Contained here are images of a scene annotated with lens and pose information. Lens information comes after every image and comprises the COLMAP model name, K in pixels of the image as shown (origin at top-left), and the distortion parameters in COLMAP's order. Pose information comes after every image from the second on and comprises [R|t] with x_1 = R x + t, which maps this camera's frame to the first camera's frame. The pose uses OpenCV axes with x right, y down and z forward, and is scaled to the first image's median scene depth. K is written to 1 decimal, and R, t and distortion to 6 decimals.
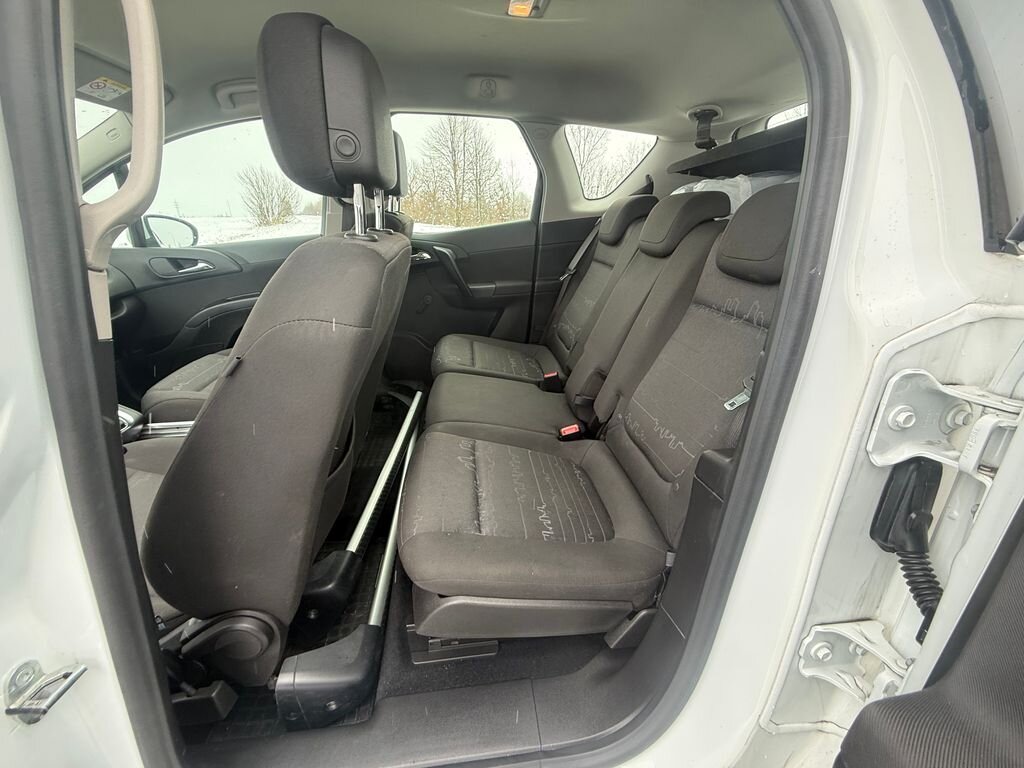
lens RADIAL K [[405.3, 0, 512.0], [0, 405.3, 384.0], [0, 0, 1]] dist [-0.000893, -0.000188]
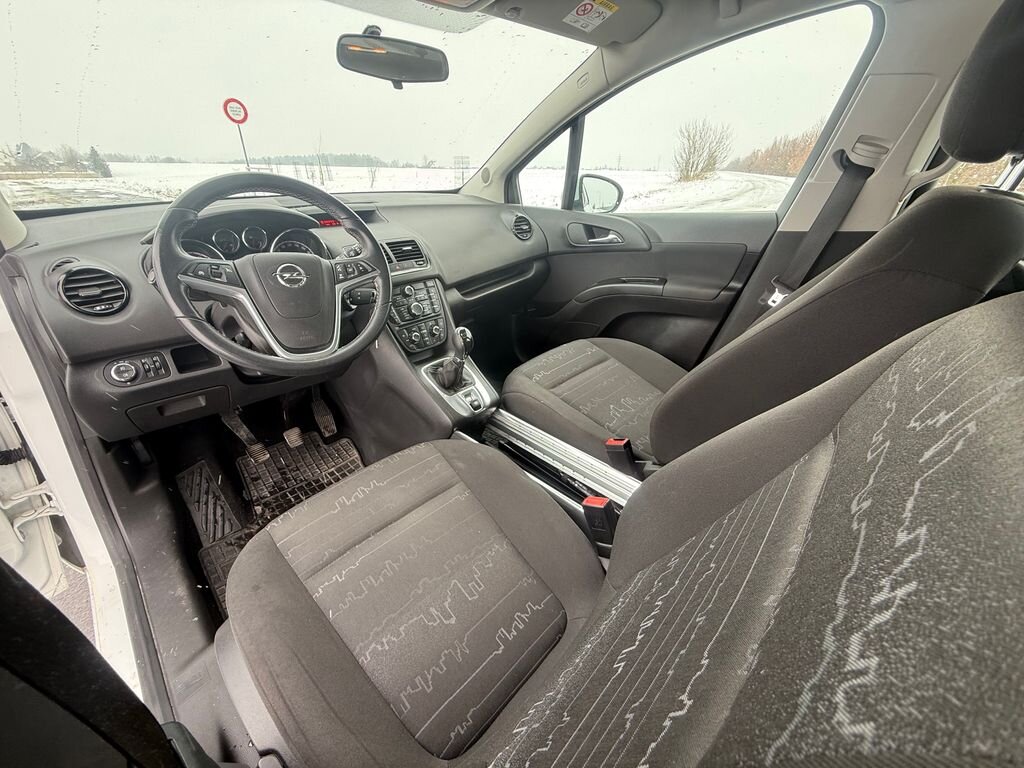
lens RADIAL K [[420.9, 0, 512.0], [0, 420.9, 384.0], [0, 0, 1]] dist [0.000267, -0.000106]
pose [[0.644413, 0.367575, -0.670537, -0.189880], [-0.318231, 0.926259, 0.201924, -0.116779], [0.695313, 0.083264, 0.713867, 0.241808]]
